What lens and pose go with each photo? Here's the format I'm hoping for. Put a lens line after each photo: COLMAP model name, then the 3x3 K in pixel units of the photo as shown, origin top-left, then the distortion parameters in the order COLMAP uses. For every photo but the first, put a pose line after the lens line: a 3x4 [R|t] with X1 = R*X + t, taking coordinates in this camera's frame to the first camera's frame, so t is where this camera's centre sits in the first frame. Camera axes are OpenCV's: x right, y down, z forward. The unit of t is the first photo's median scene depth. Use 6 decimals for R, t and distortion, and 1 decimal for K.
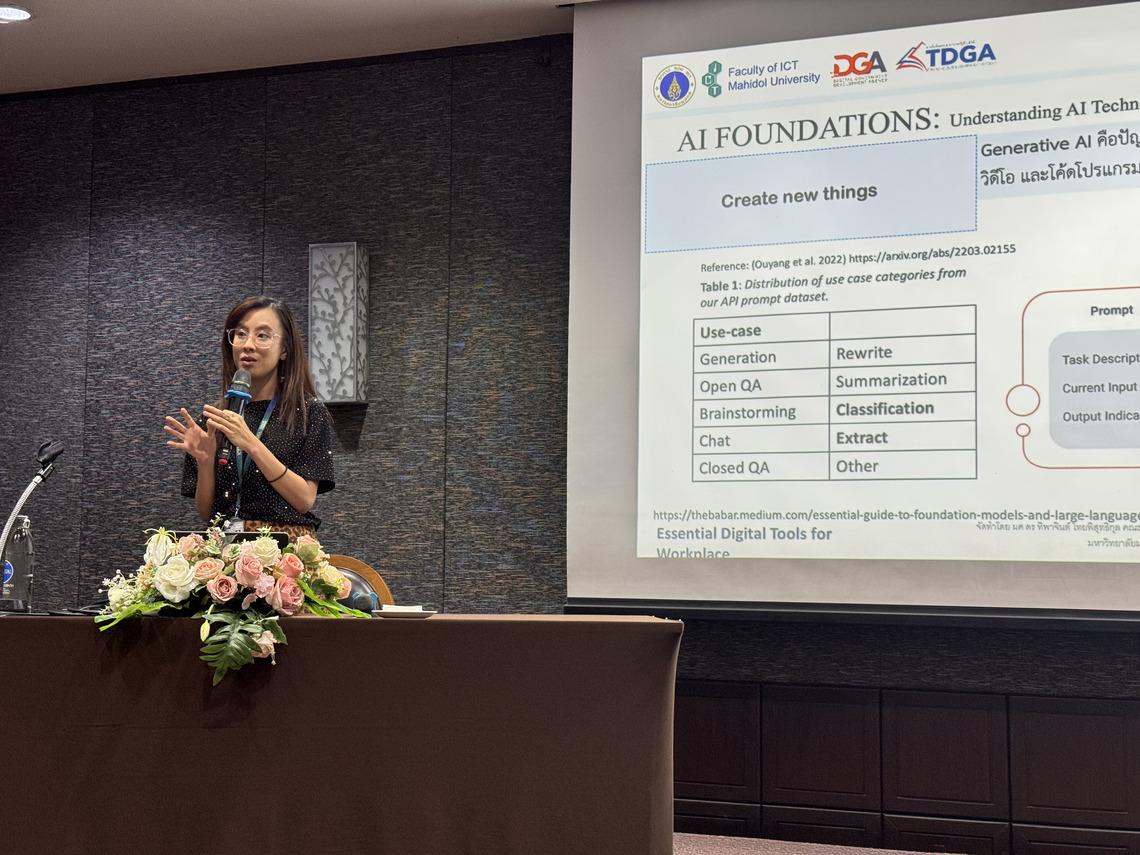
lens RADIAL K [[1584.3, 0, 570.0], [0, 1584.3, 427.5], [0, 0, 1]] dist [0.139211, -0.091466]
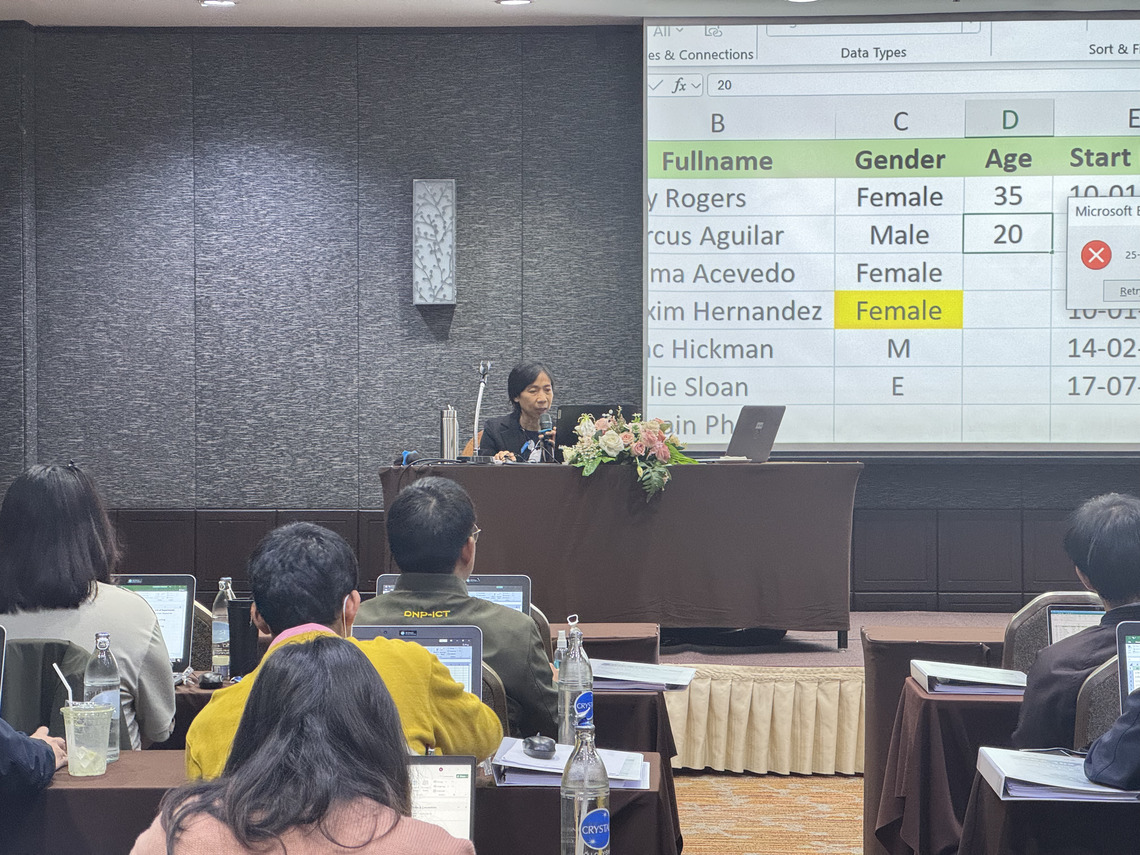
lens RADIAL K [[2581.6, 0, 570.0], [0, 2581.6, 427.5], [0, 0, 1]] dist [-0.399026, 10.943453]
pose [[0.948523, -0.014868, 0.316359, -0.698331], [-0.015811, 0.995429, 0.094187, -0.113212], [-0.316314, -0.094340, 0.943952, -0.995350]]
